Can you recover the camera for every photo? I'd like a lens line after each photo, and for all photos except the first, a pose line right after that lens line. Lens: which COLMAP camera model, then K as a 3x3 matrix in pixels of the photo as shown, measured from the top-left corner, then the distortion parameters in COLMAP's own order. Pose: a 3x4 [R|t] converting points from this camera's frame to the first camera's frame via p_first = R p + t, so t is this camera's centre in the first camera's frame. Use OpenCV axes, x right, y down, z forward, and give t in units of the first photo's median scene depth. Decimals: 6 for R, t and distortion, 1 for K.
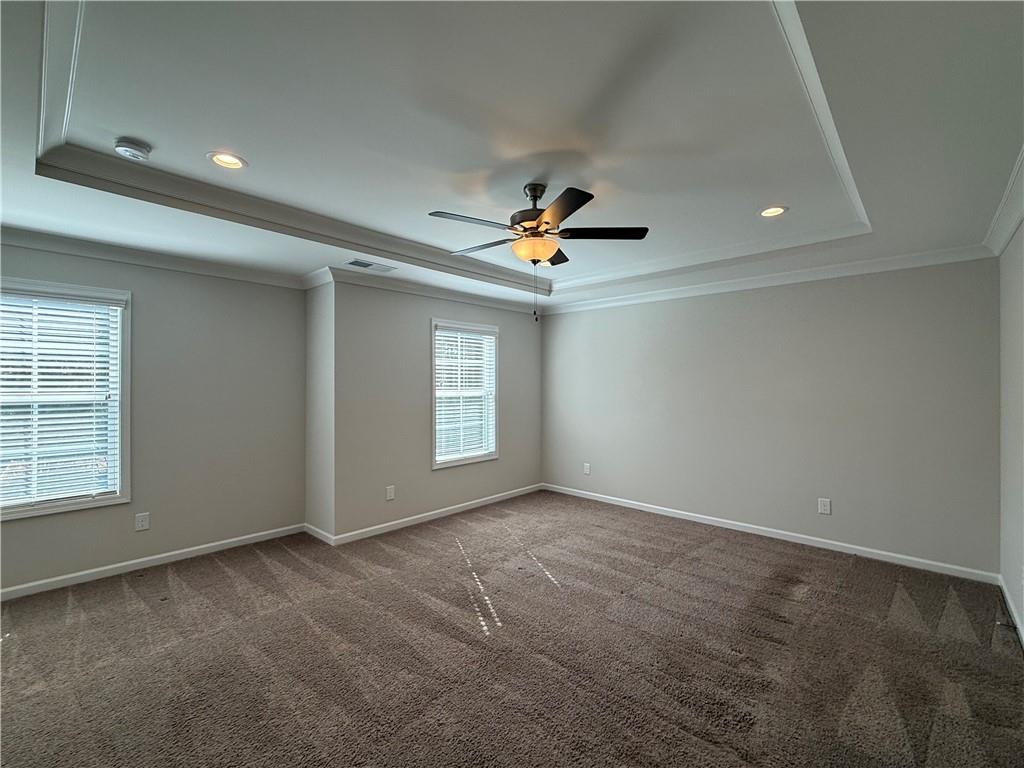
lens RADIAL K [[444.5, 0, 511.9], [0, 444.5, 382.5], [0, 0, 1]] dist [-0.000501, 0.000512]
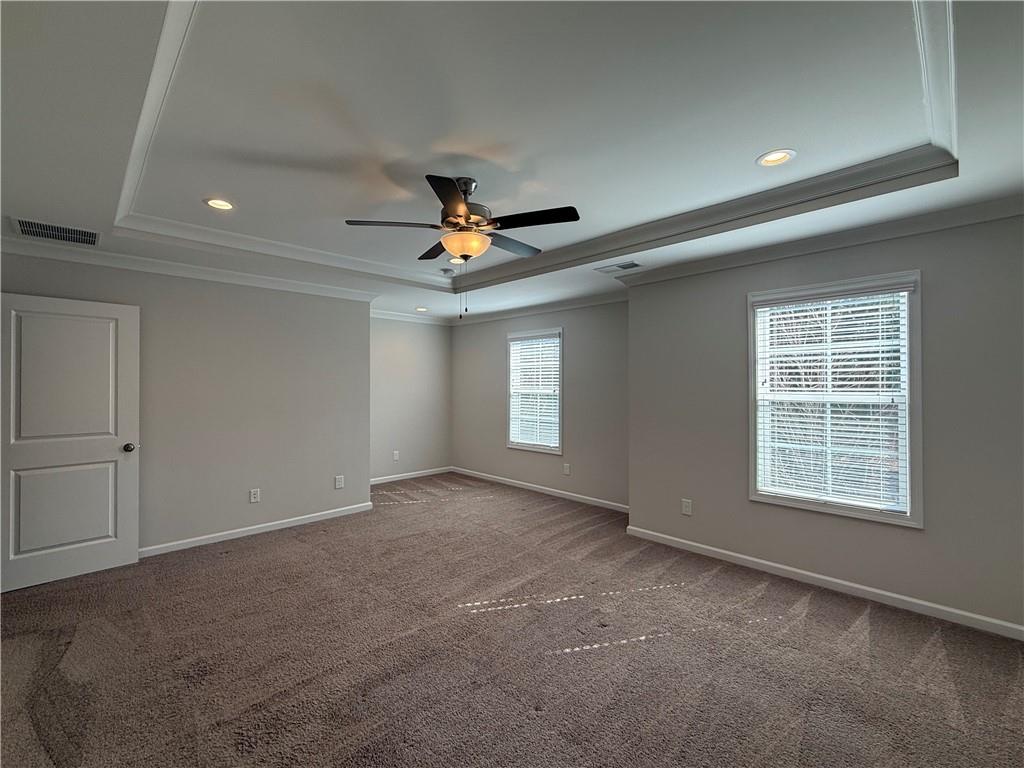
lens RADIAL K [[444.5, 0, 511.9], [0, 444.5, 382.5], [0, 0, 1]] dist [-0.000501, 0.000512]
pose [[-0.047959, -0.007474, -0.998821, 0.695261], [0.000241, 0.999972, -0.007494, 0.009788], [0.998849, -0.000600, -0.047956, 0.778850]]
